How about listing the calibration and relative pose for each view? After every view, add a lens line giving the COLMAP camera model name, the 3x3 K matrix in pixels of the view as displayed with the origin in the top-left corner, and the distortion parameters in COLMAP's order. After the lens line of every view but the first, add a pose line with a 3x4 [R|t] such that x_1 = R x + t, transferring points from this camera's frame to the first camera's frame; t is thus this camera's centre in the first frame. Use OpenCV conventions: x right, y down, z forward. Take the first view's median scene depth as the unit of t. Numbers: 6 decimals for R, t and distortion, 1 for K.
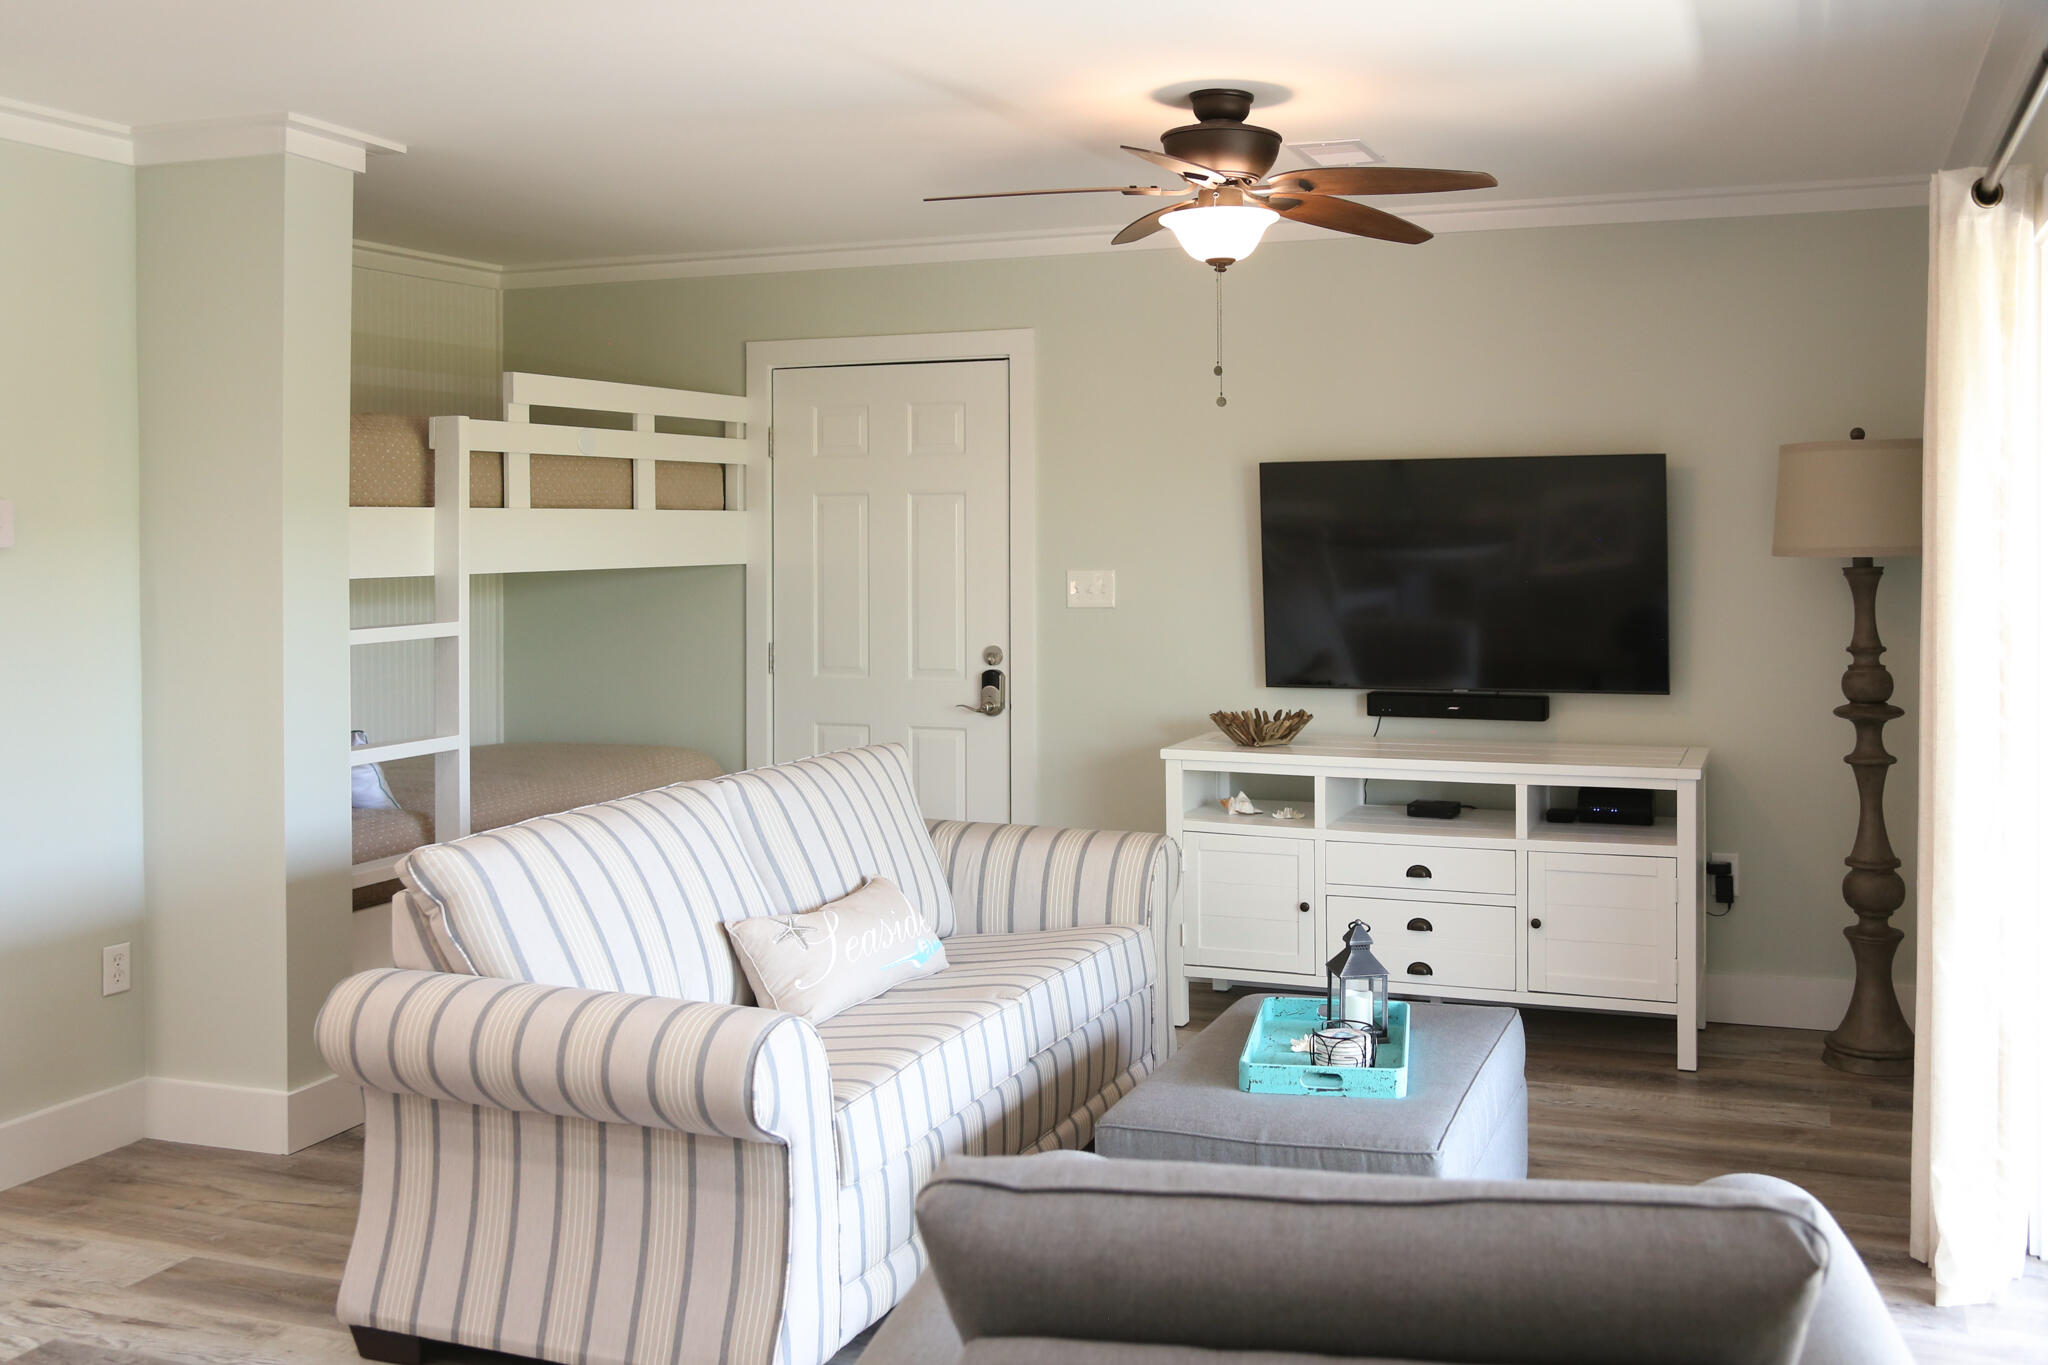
lens RADIAL K [[1648.5, 0, 1028.4], [0, 1648.5, 527.0], [0, 0, 1]] dist [-0.006884, -0.004113]
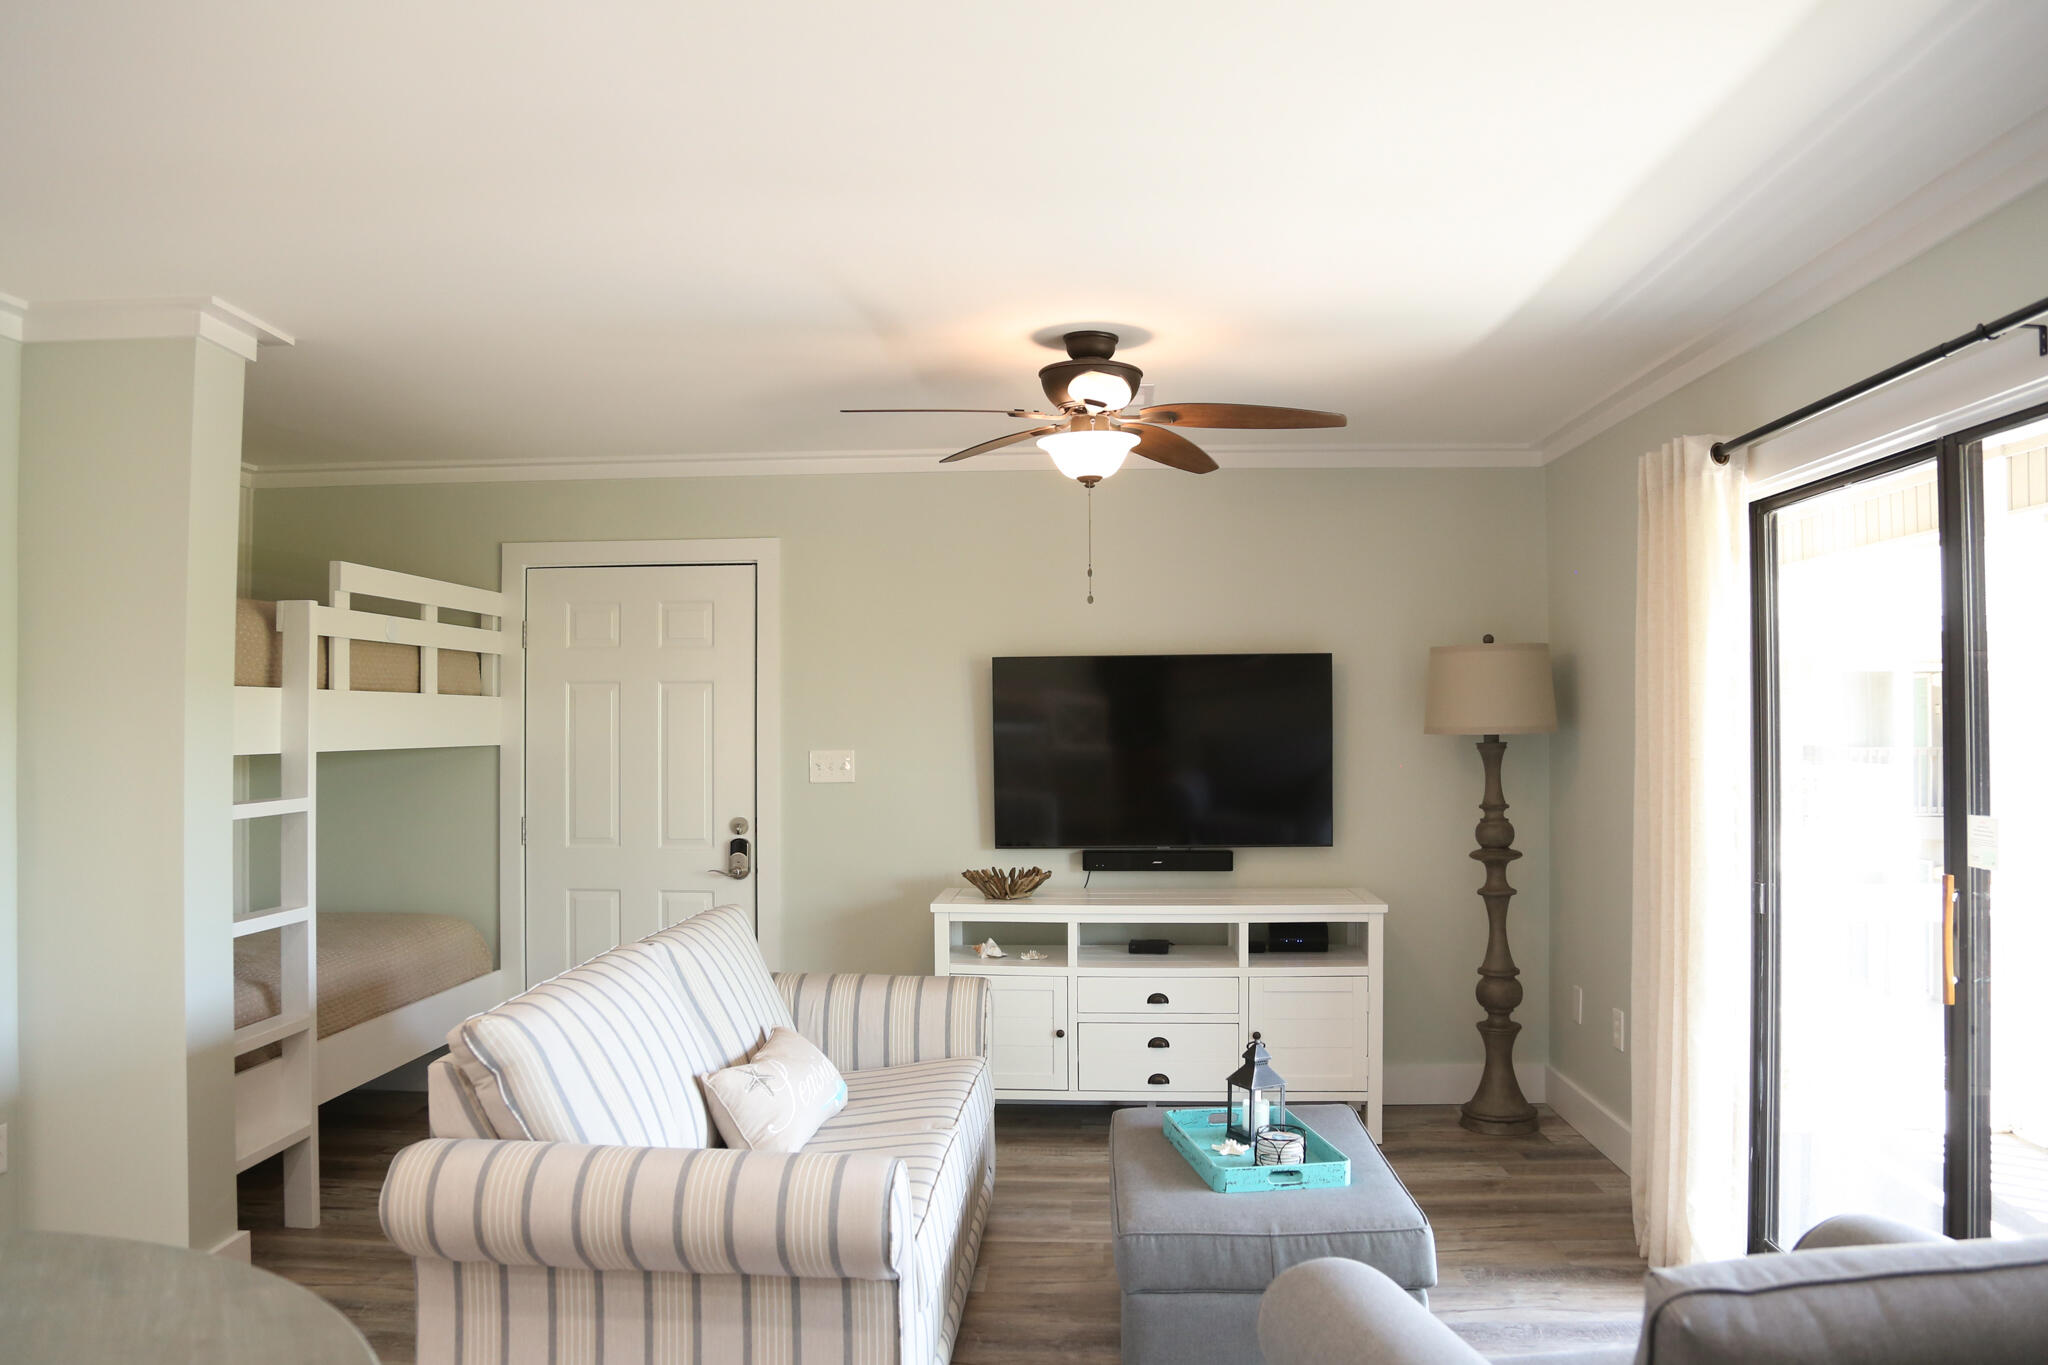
lens RADIAL K [[1395.3, 0, 1024.0], [0, 1395.3, 682.5], [0, 0, 1]] dist [-0.093262, 0.045753]
pose [[0.965736, 0.008468, 0.259387, -0.184283], [-0.002142, 0.999694, -0.024662, 0.006820], [-0.259517, 0.023262, 0.965458, 0.069417]]
